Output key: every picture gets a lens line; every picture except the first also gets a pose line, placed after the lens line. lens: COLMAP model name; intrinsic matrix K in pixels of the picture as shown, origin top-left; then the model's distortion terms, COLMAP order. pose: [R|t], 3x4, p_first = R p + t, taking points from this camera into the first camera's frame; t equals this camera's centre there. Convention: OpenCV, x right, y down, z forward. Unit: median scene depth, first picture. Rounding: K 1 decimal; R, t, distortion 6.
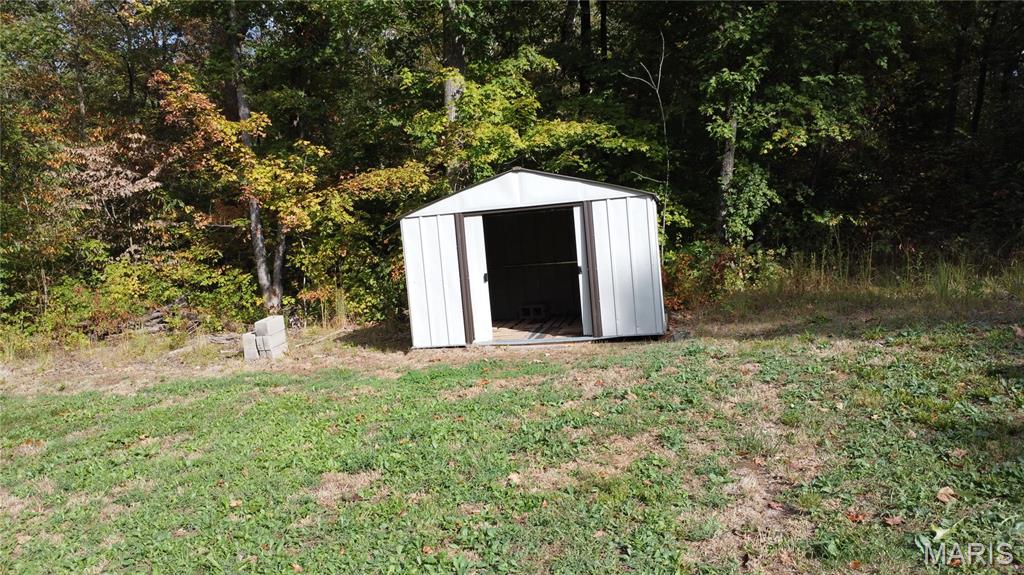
lens RADIAL K [[746.1, 0, 508.1], [0, 746.1, 289.2], [0, 0, 1]] dist [-0.024527, -0.010712]
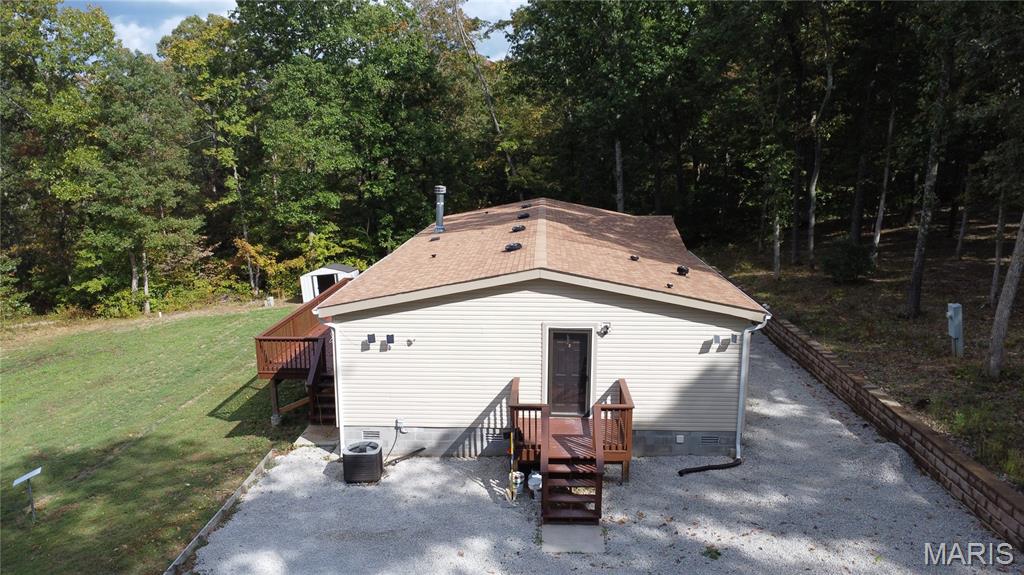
lens RADIAL K [[746.1, 0, 520.5], [0, 746.1, 294.1], [0, 0, 1]] dist [-0.024527, -0.010712]
pose [[0.985696, -0.027679, 0.166244, 0.357713], [0.019418, 0.998504, 0.051113, -0.153194], [-0.167410, -0.047154, 0.984759, -3.107421]]
